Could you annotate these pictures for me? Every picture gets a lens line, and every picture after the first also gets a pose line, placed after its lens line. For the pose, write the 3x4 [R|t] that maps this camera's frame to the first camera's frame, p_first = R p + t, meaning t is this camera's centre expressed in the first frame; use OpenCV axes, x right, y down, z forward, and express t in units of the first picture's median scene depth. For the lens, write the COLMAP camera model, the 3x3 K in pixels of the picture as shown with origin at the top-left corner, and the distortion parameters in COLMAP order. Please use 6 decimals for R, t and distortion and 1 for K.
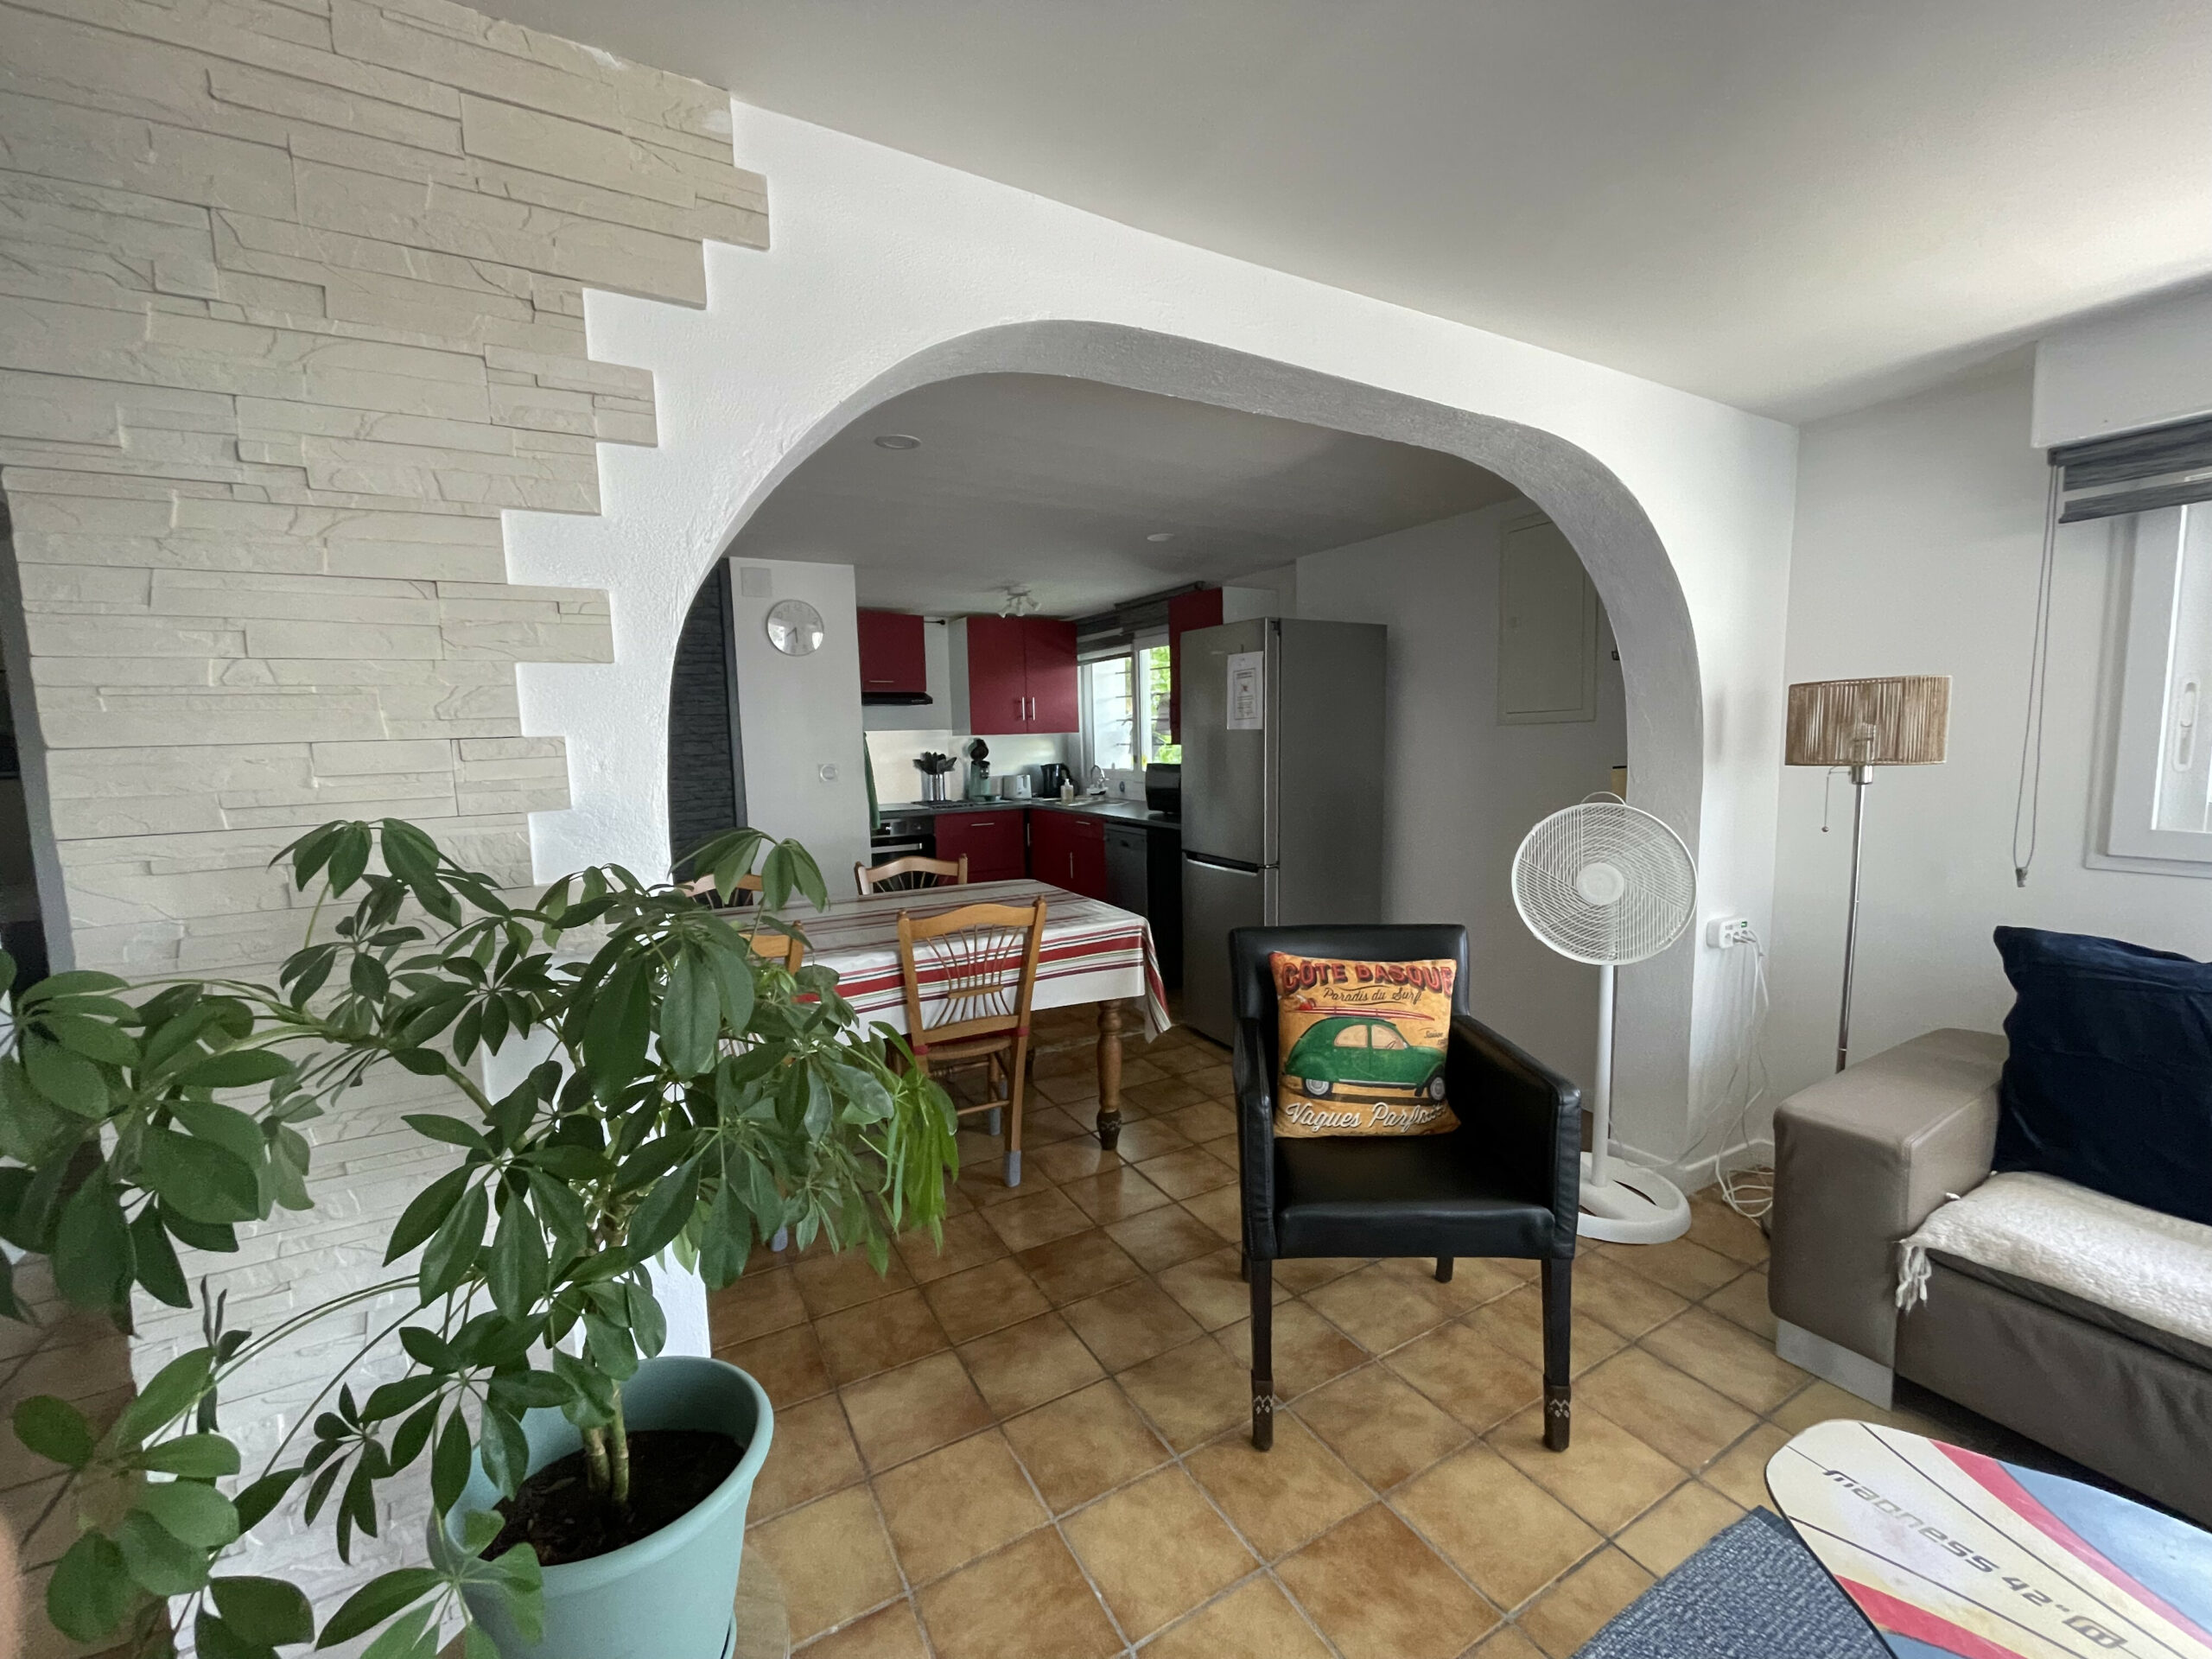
lens RADIAL K [[890.5, 0, 1107.5], [0, 890.5, 821.9], [0, 0, 1]] dist [-0.000579, -0.000728]
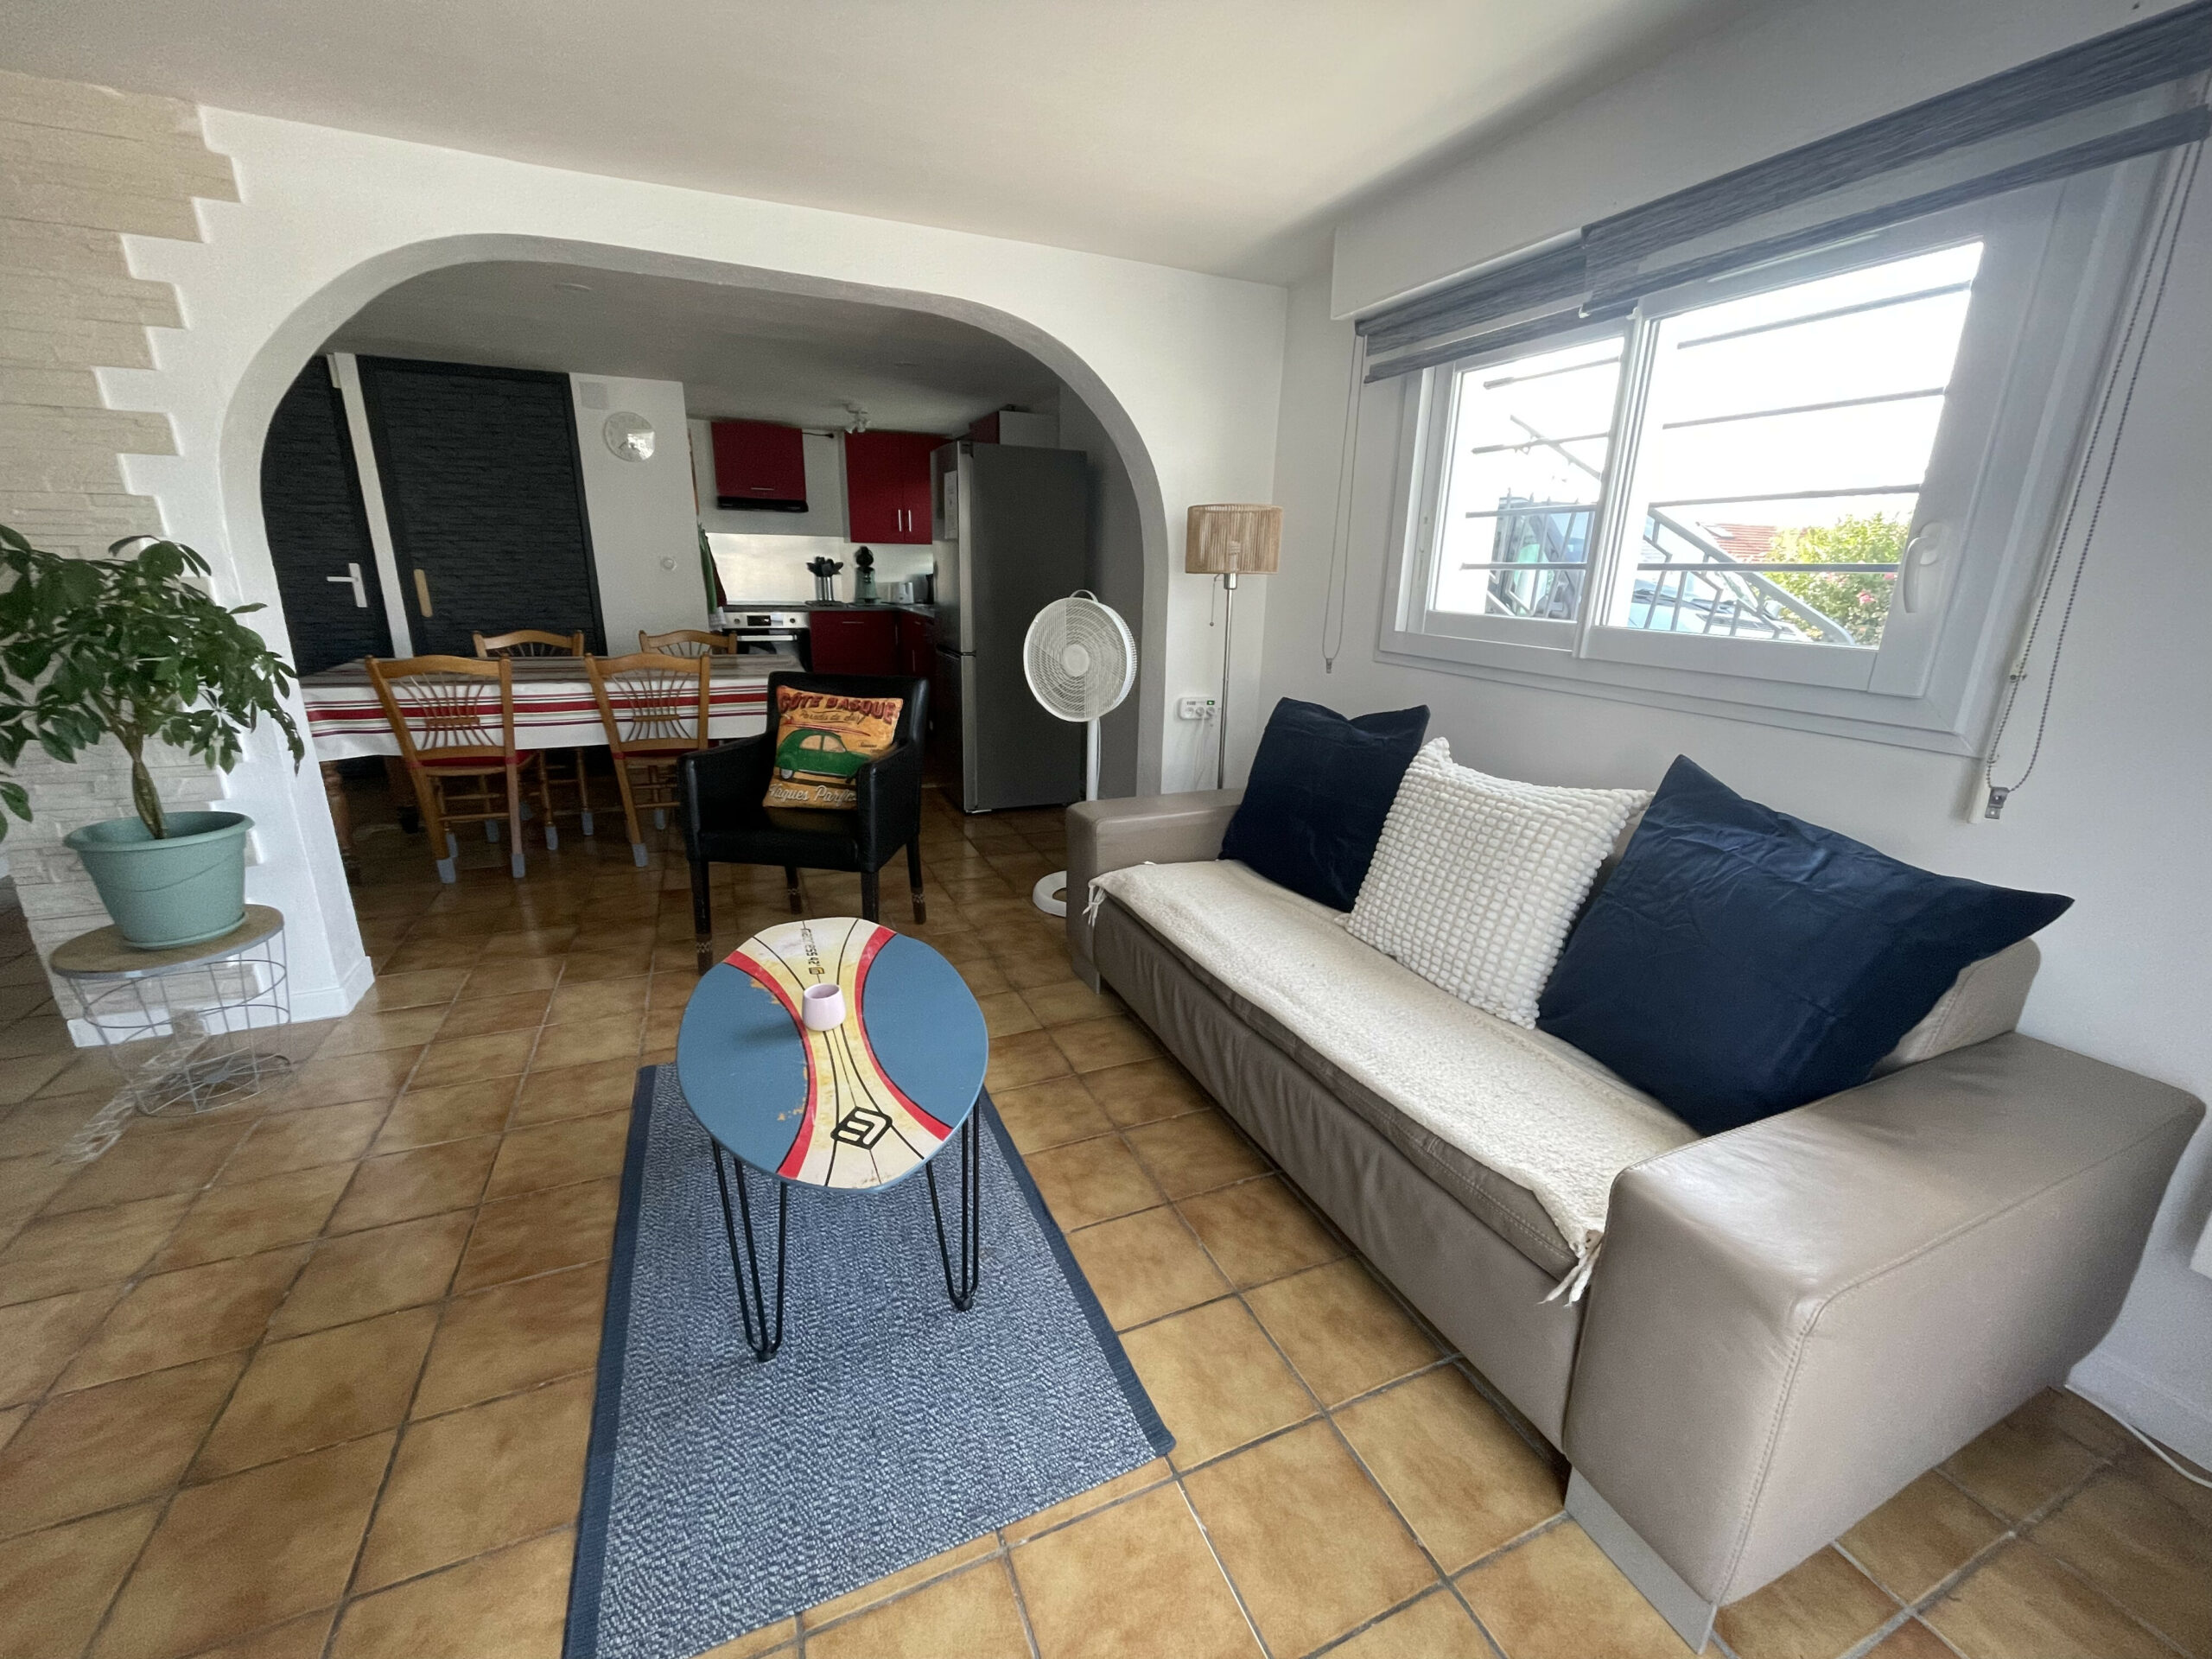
lens RADIAL K [[890.5, 0, 1106.5], [0, 890.5, 825.1], [0, 0, 1]] dist [-0.000579, -0.000728]
pose [[0.992868, 0.073696, -0.093714, 0.509304], [-0.054854, 0.980301, 0.189739, 0.037670], [0.105851, -0.183245, 0.977352, -0.236284]]
